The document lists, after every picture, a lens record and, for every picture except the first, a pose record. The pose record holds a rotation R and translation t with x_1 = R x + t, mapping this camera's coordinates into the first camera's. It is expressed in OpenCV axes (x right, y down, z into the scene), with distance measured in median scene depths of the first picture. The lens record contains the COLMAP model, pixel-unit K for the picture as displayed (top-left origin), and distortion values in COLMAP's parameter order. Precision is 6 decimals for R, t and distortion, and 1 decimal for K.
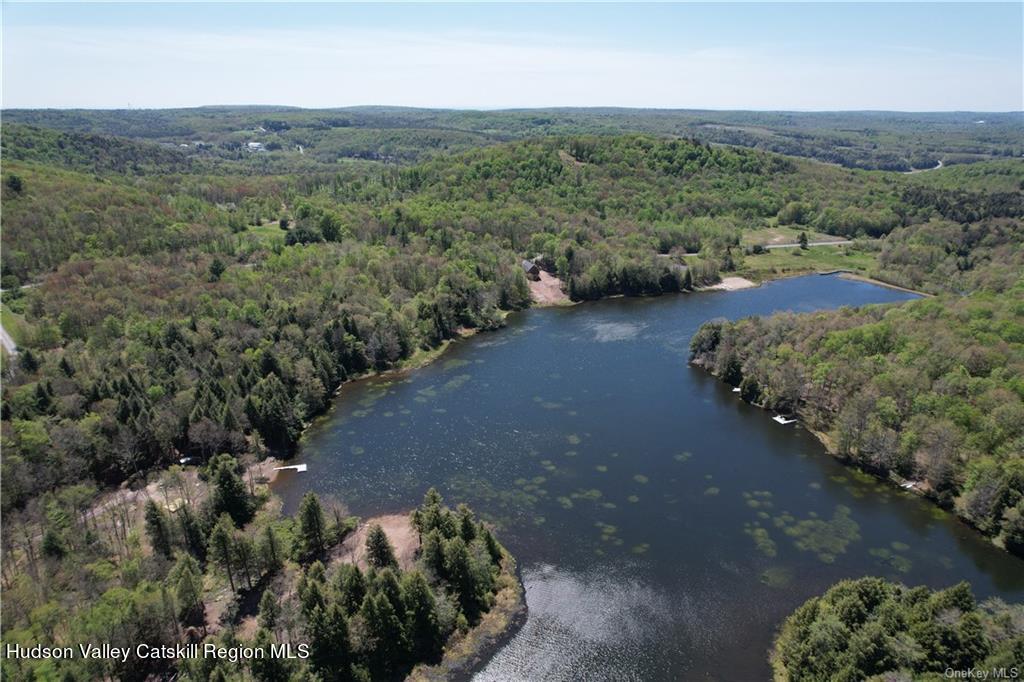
lens RADIAL K [[671.0, 0, 520.6], [0, 671.0, 340.1], [0, 0, 1]] dist [-0.085019, 0.091439]
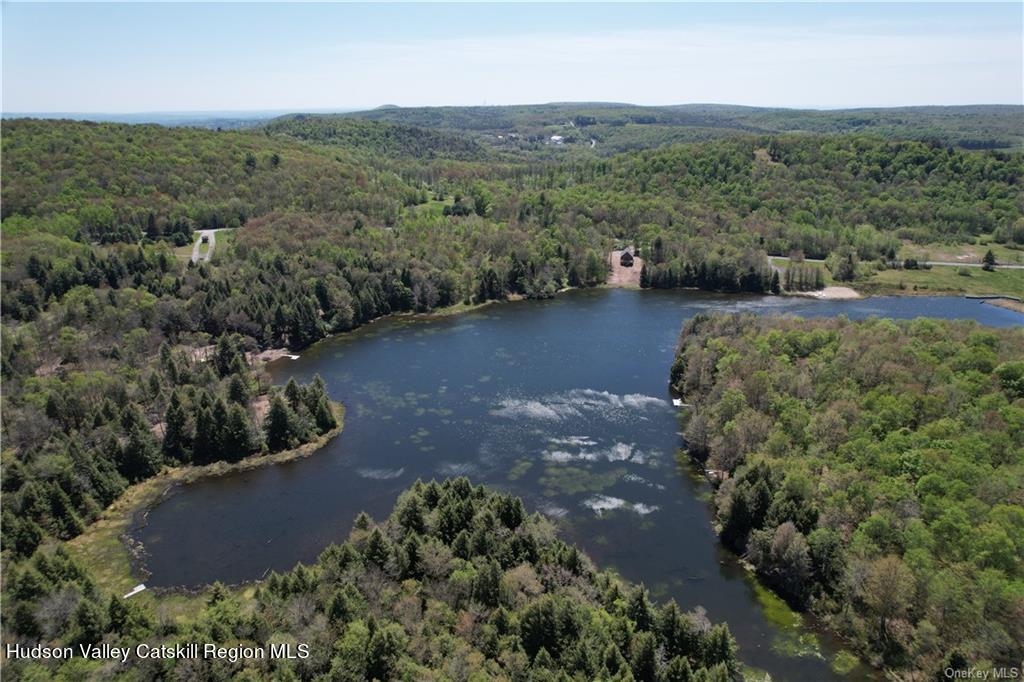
lens RADIAL K [[671.0, 0, 520.6], [0, 671.0, 340.1], [0, 0, 1]] dist [-0.085019, 0.091439]
pose [[0.875578, 0.154915, -0.457564, 0.346519], [-0.153589, 0.987310, 0.040366, 0.010185], [0.458011, 0.034933, 0.888260, -0.025423]]
